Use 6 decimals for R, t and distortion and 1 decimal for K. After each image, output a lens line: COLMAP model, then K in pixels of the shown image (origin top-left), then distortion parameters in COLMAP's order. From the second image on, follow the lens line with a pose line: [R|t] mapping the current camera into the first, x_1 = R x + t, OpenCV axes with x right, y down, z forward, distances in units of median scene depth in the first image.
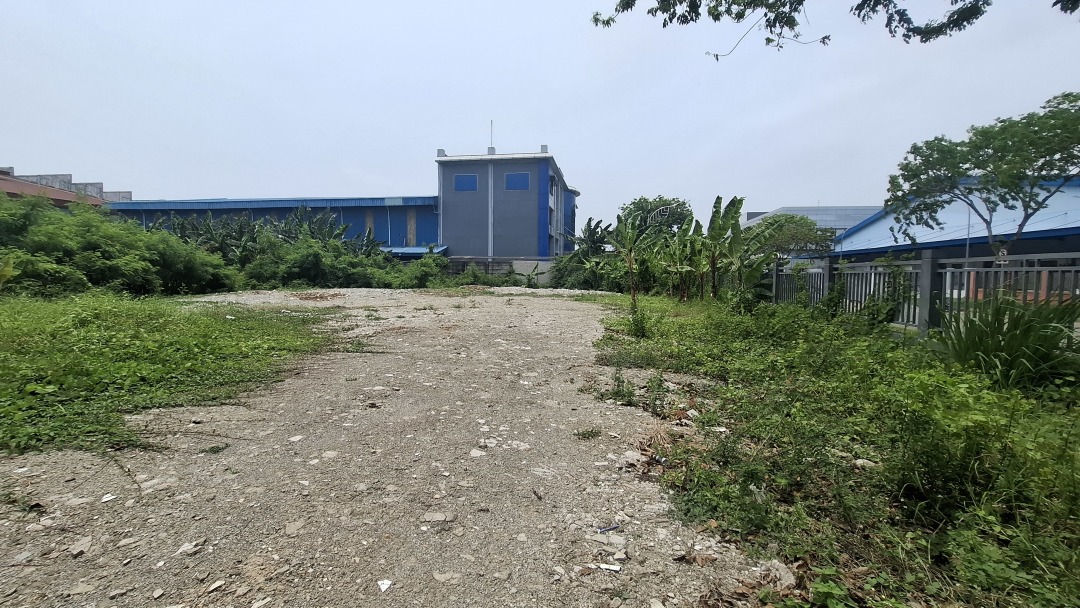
lens RADIAL K [[430.7, 0, 543.0], [0, 430.7, 298.6], [0, 0, 1]] dist [-0.002022, 0.000408]
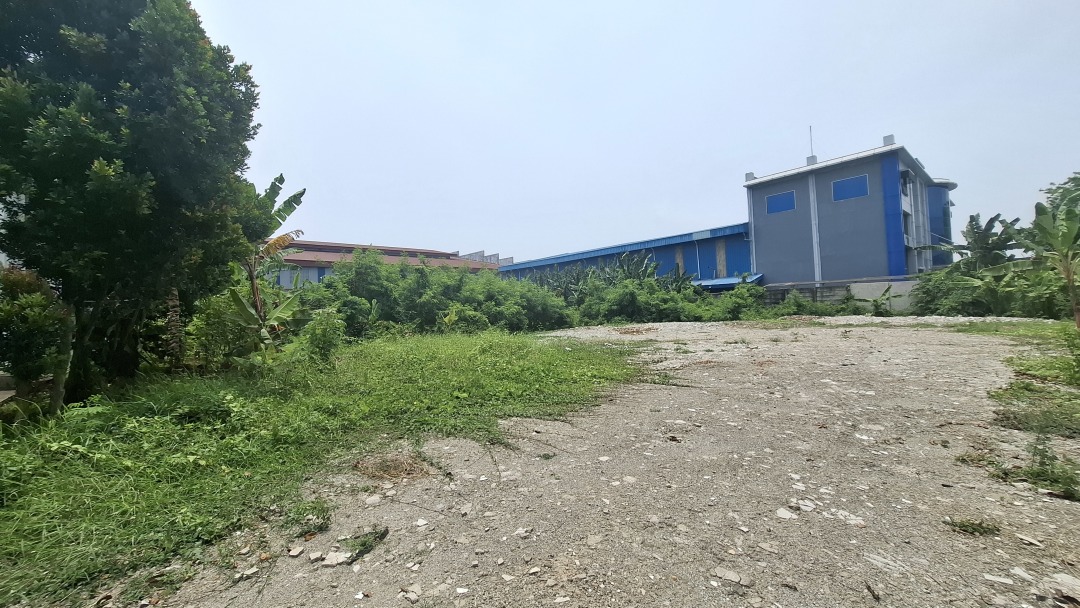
lens RADIAL K [[430.7, 0, 543.0], [0, 430.7, 298.6], [0, 0, 1]] dist [-0.002022, 0.000408]
pose [[0.766619, -0.061125, -0.639186, 0.010107], [0.011369, 0.996595, -0.081667, 0.000376], [0.642001, 0.055341, 0.764704, 0.005643]]
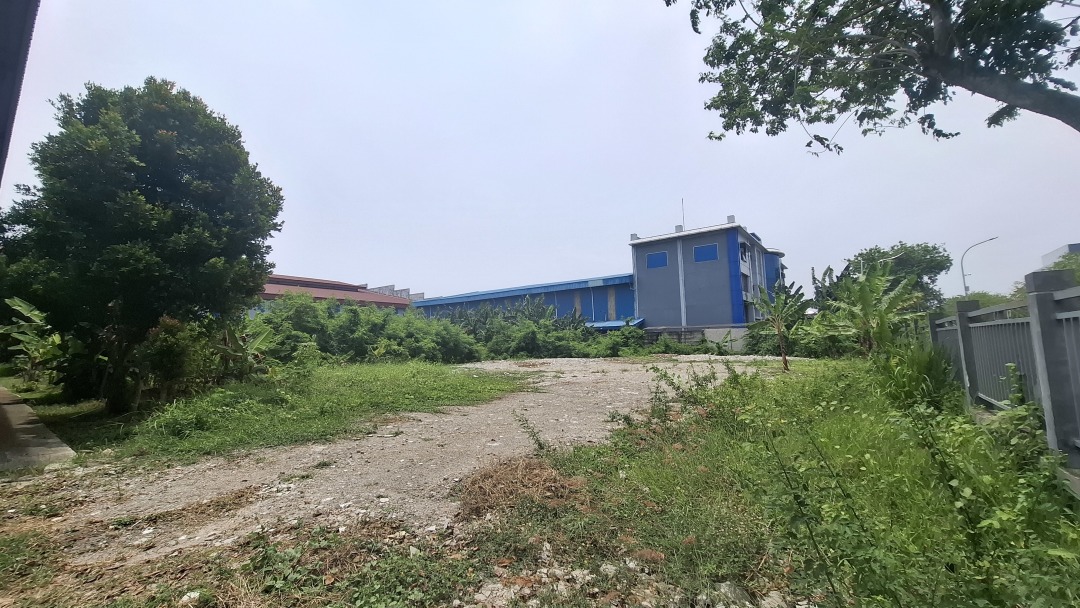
lens RADIAL K [[430.7, 0, 543.0], [0, 430.7, 298.6], [0, 0, 1]] dist [-0.002022, 0.000408]
pose [[0.883828, -0.080319, -0.460865, 0.212229], [0.004683, 0.986621, -0.162966, 0.017547], [0.467788, 0.141876, 0.872379, -0.266368]]
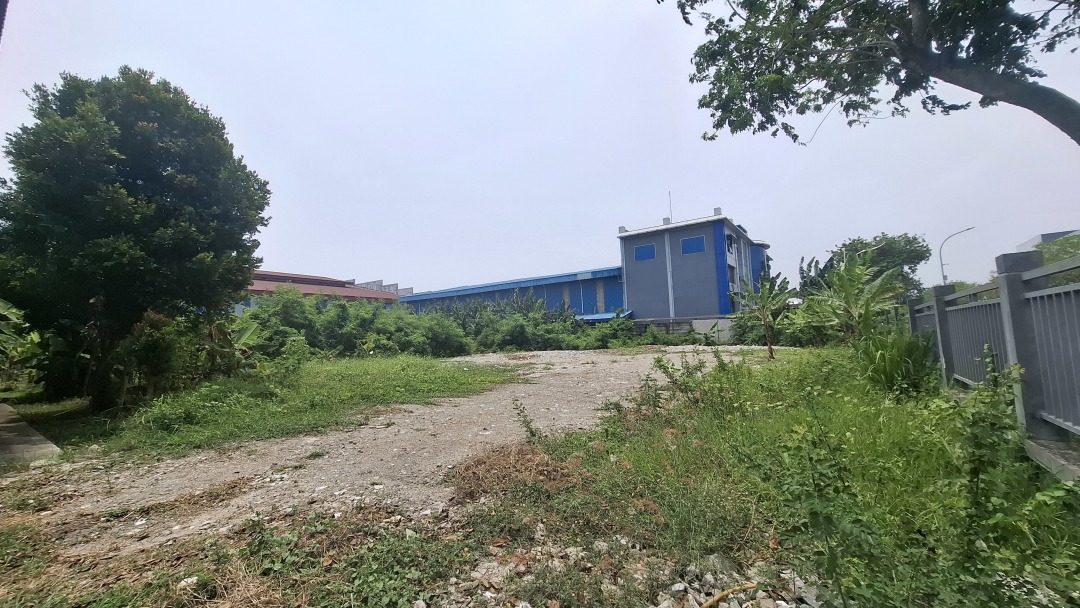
lens RADIAL K [[429.8, 0, 542.5], [0, 429.8, 297.2], [0, 0, 1]] dist [-0.002297, 0.000832]
pose [[0.893799, -0.084433, -0.440447, 0.212417], [0.018659, 0.988268, -0.151585, 0.022005], [0.448079, 0.127269, 0.884889, -0.269049]]
